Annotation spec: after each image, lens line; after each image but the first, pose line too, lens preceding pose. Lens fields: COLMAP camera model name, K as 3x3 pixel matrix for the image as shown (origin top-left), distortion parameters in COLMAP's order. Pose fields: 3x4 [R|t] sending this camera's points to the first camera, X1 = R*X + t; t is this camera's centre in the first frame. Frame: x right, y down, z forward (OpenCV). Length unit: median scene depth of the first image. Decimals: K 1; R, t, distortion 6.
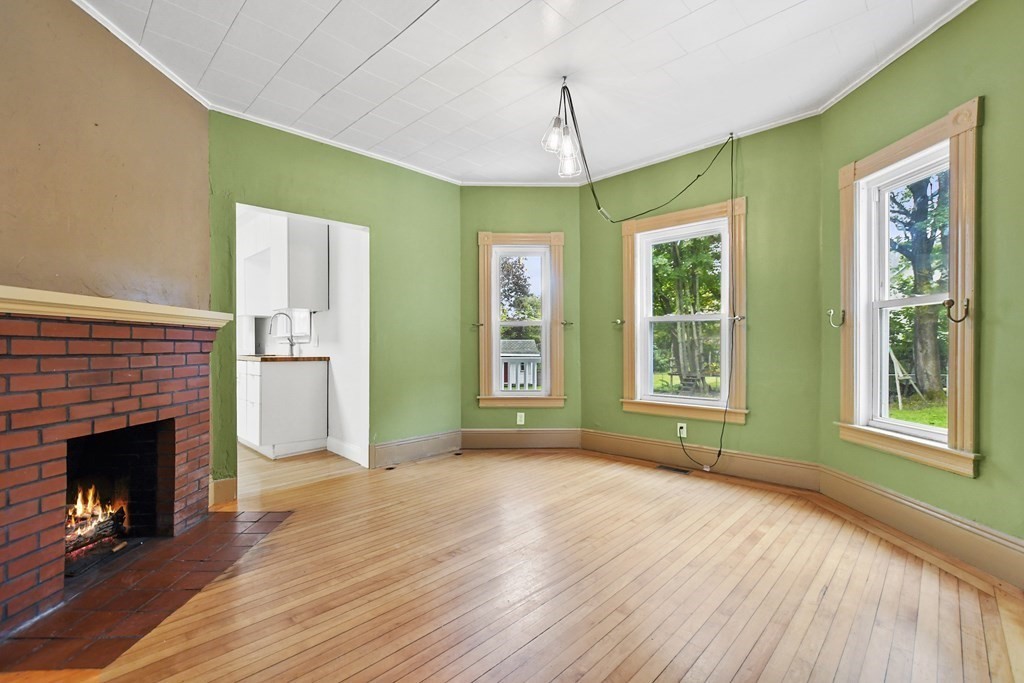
lens RADIAL K [[449.3, 0, 508.2], [0, 449.3, 348.5], [0, 0, 1]] dist [-0.014795, 0.004734]
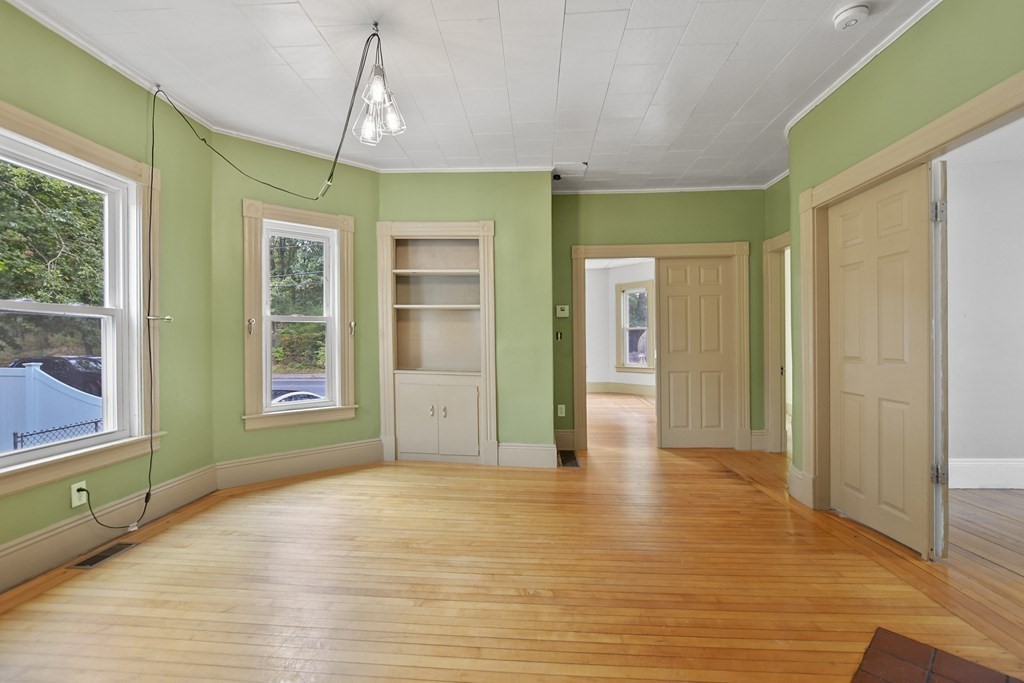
lens RADIAL K [[449.3, 0, 504.8], [0, 449.3, 338.9], [0, 0, 1]] dist [-0.014795, 0.004734]
pose [[-0.642161, 0.012042, 0.766475, -0.745602], [0.018268, 0.999833, -0.000403, -0.028266], [-0.766352, 0.013743, -0.642274, 1.566217]]
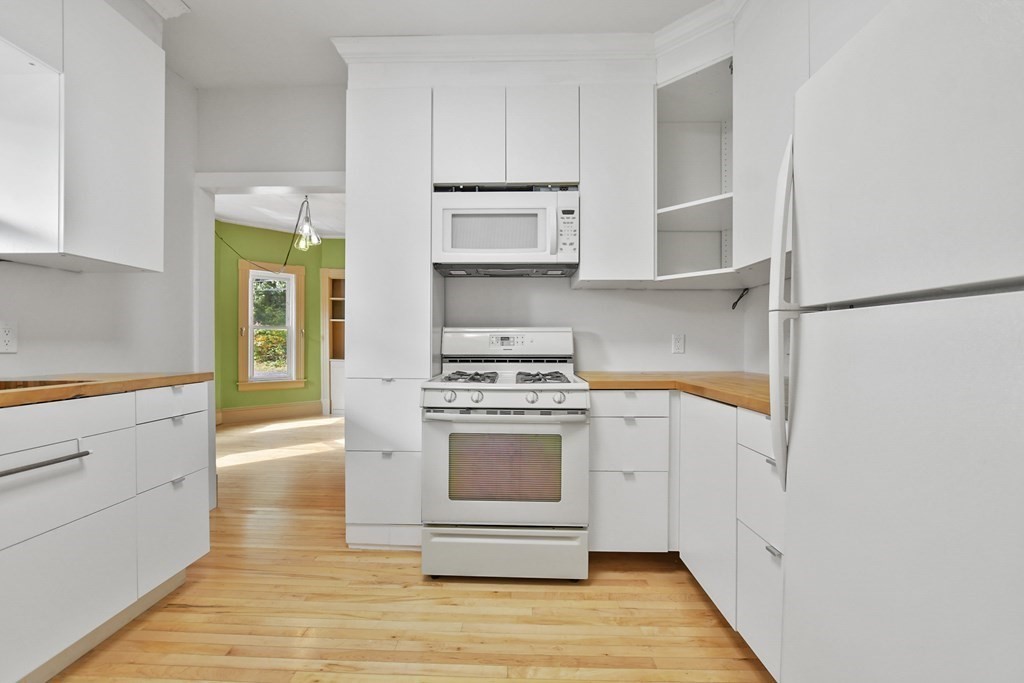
lens RADIAL K [[449.3, 0, 507.9], [0, 449.3, 343.8], [0, 0, 1]] dist [-0.014795, 0.004734]
pose [[-0.679014, 0.000058, 0.734126, -2.026829], [0.004376, 0.999983, 0.003968, -0.019190], [-0.734113, 0.005907, -0.679002, 1.891488]]
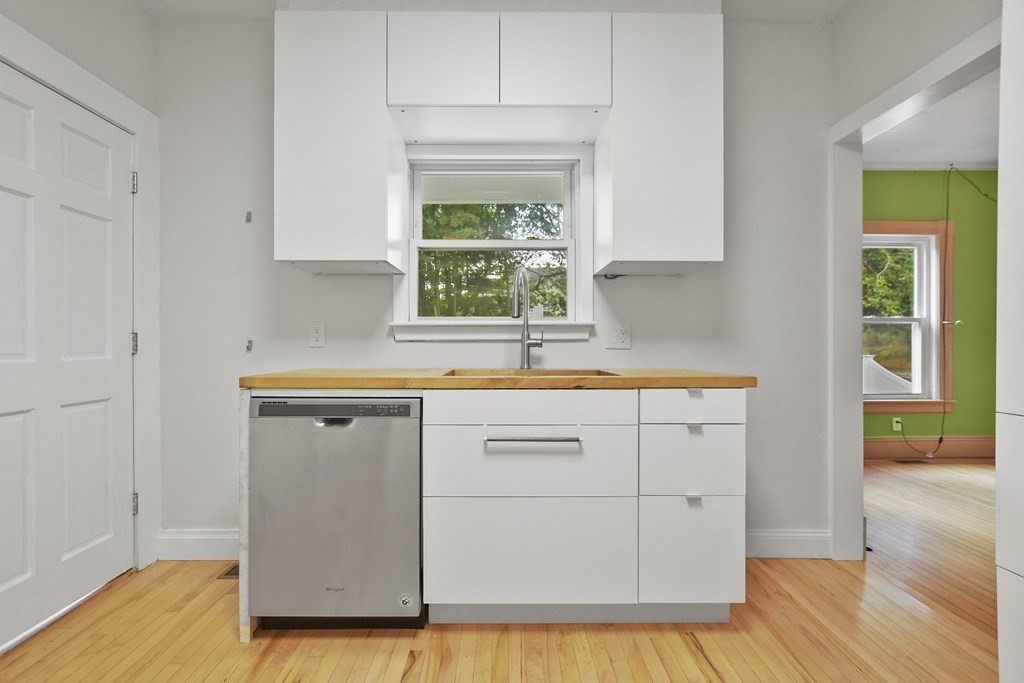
lens RADIAL K [[449.3, 0, 497.7], [0, 449.3, 342.6], [0, 0, 1]] dist [-0.014795, 0.004734]
pose [[0.719661, 0.004217, 0.694313, -1.741240], [0.000856, 0.999975, -0.006961, -0.010992], [-0.694325, 0.005604, 0.719640, 1.488968]]
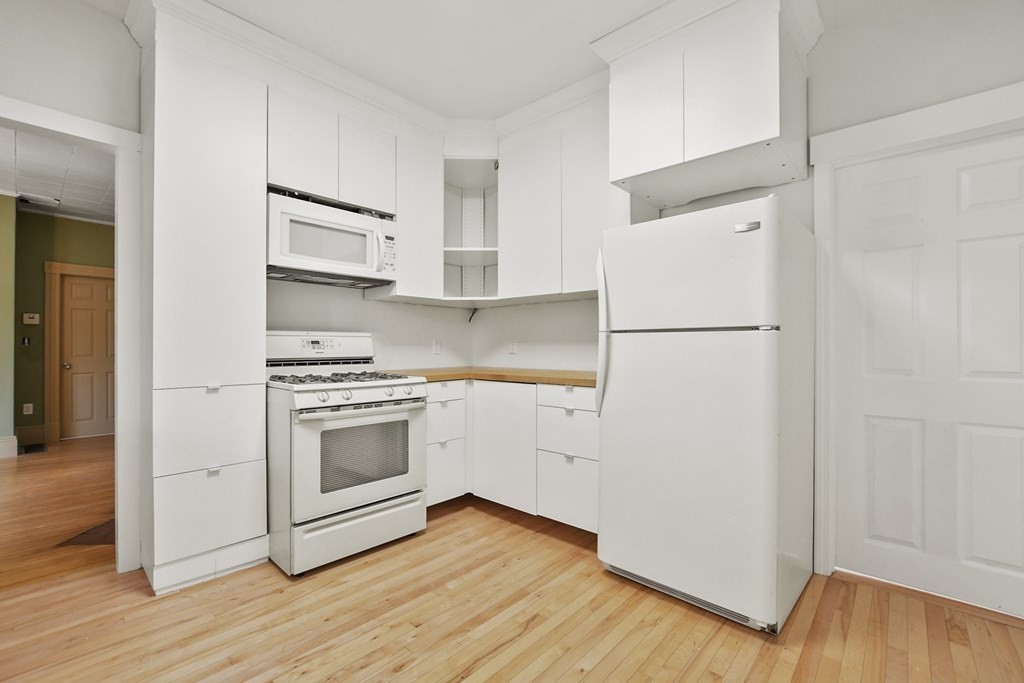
lens RADIAL K [[449.3, 0, 501.8], [0, 449.3, 343.9], [0, 0, 1]] dist [-0.014795, 0.004734]
pose [[-0.999635, 0.001591, -0.026957, -1.643356], [0.001546, 0.999997, 0.001703, -0.025169], [0.026959, 0.001661, -0.999635, 2.339477]]
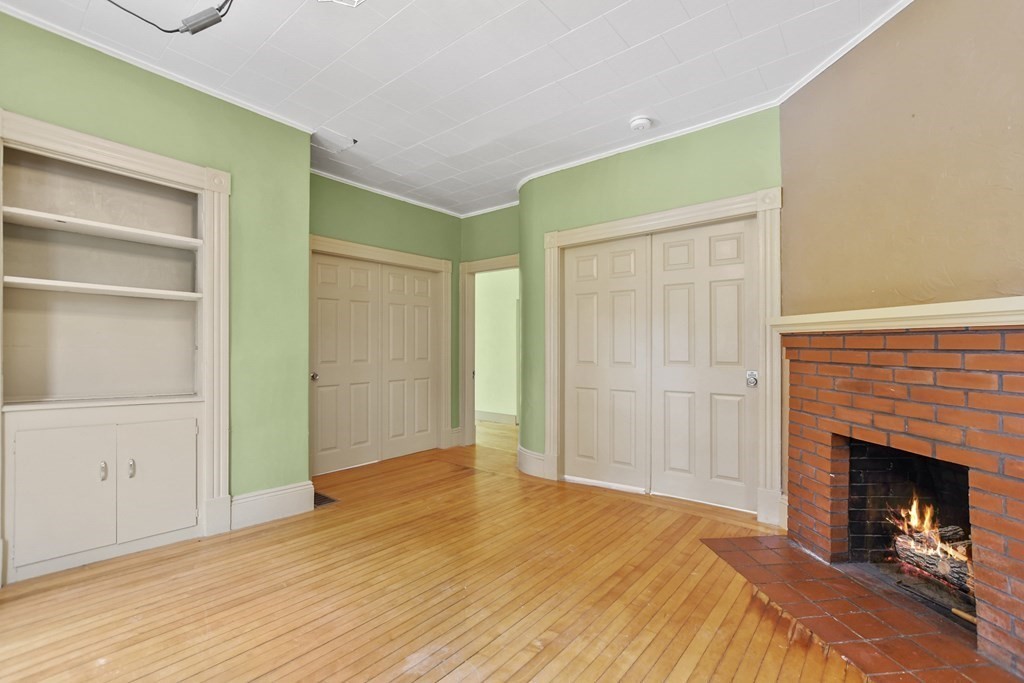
lens RADIAL K [[449.3, 0, 498.0], [0, 449.3, 339.6], [0, 0, 1]] dist [-0.014795, 0.004734]
pose [[-0.997796, 0.004823, -0.066180, -0.008036], [0.005151, 0.999975, -0.004793, -0.036990], [0.066156, -0.005123, -0.997796, 1.710655]]
